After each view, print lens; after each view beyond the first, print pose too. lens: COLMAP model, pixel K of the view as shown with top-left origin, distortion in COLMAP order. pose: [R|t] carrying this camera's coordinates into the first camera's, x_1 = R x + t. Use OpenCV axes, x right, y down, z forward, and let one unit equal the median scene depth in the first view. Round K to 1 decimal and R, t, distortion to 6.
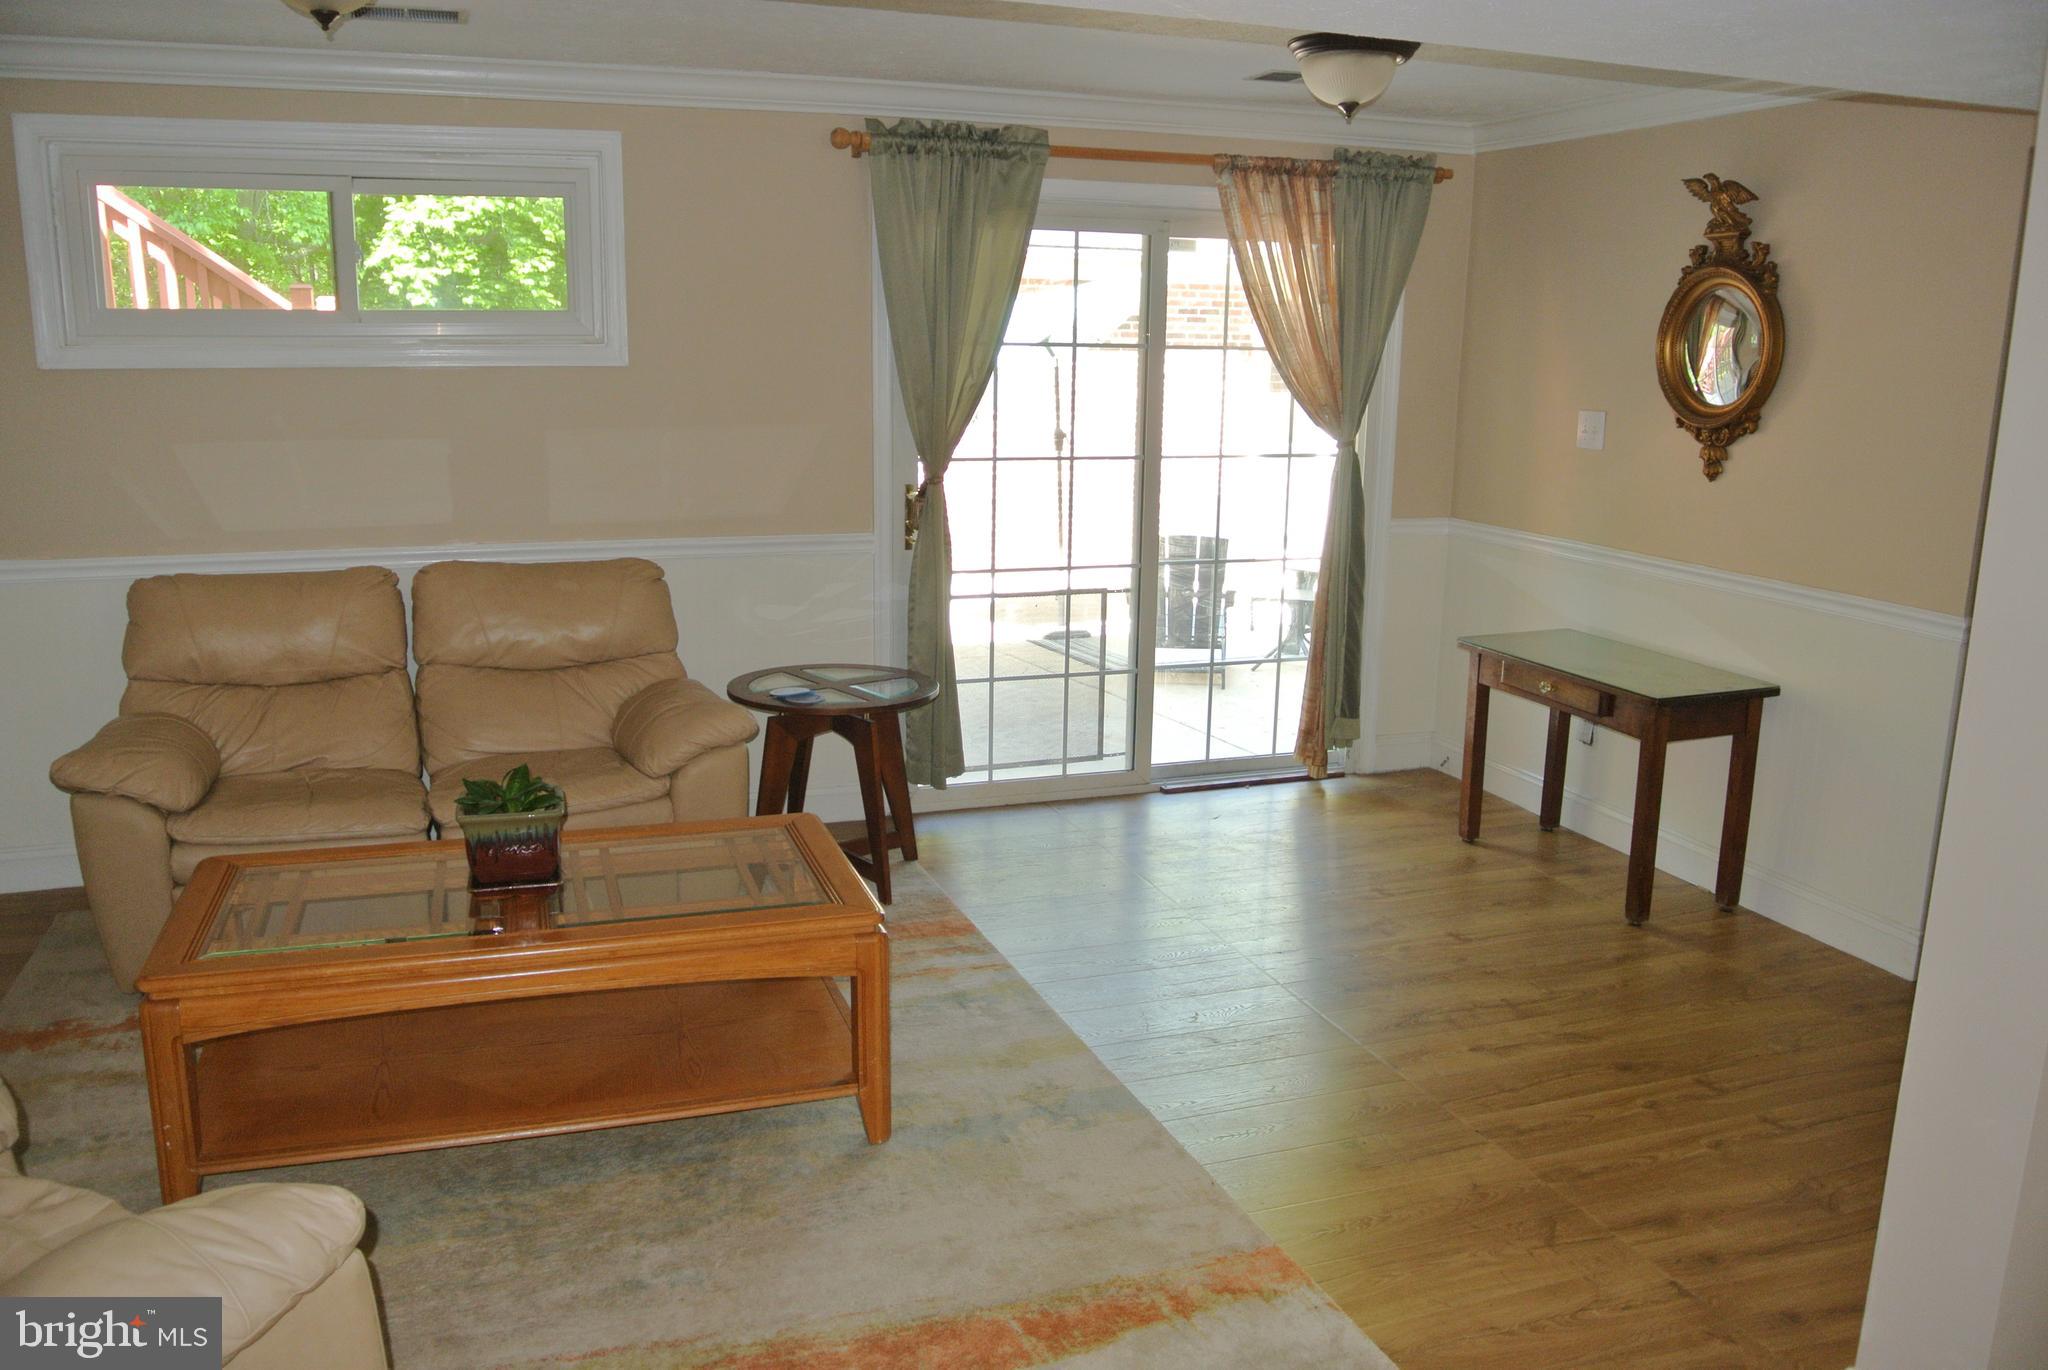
lens RADIAL K [[1585.0, 0, 1018.8], [0, 1585.0, 683.4], [0, 0, 1]] dist [-0.084455, 0.034447]
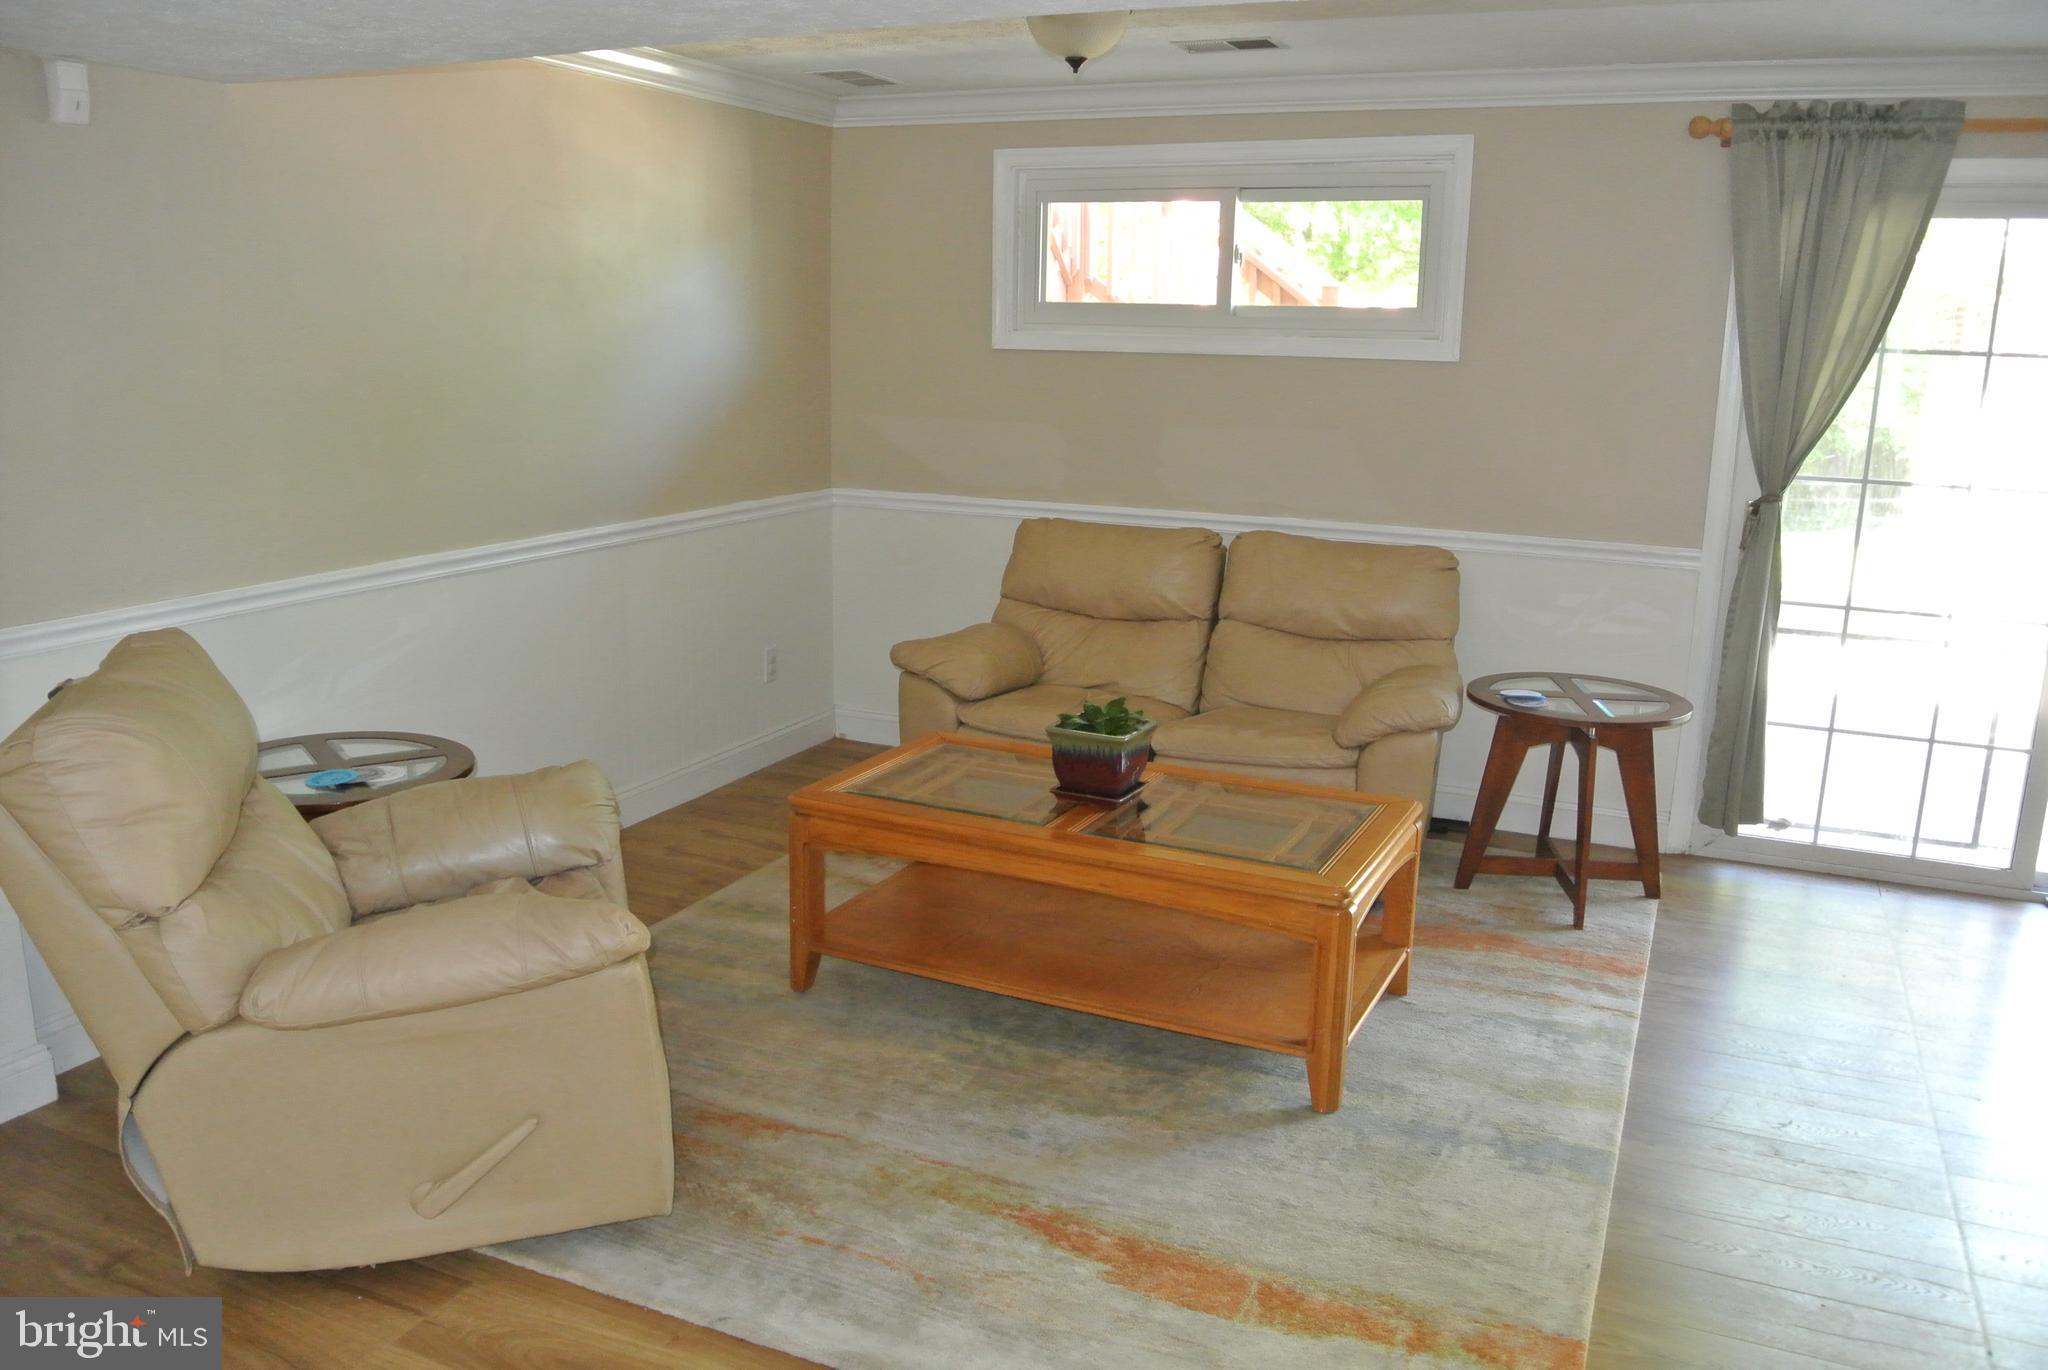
lens RADIAL K [[1585.0, 0, 1006.8], [0, 1585.0, 690.5], [0, 0, 1]] dist [-0.084455, 0.034447]
pose [[0.717727, 0.156768, -0.678448, 0.268823], [-0.154875, 0.985861, 0.063960, -0.009121], [0.678882, 0.059169, 0.731859, 0.057672]]
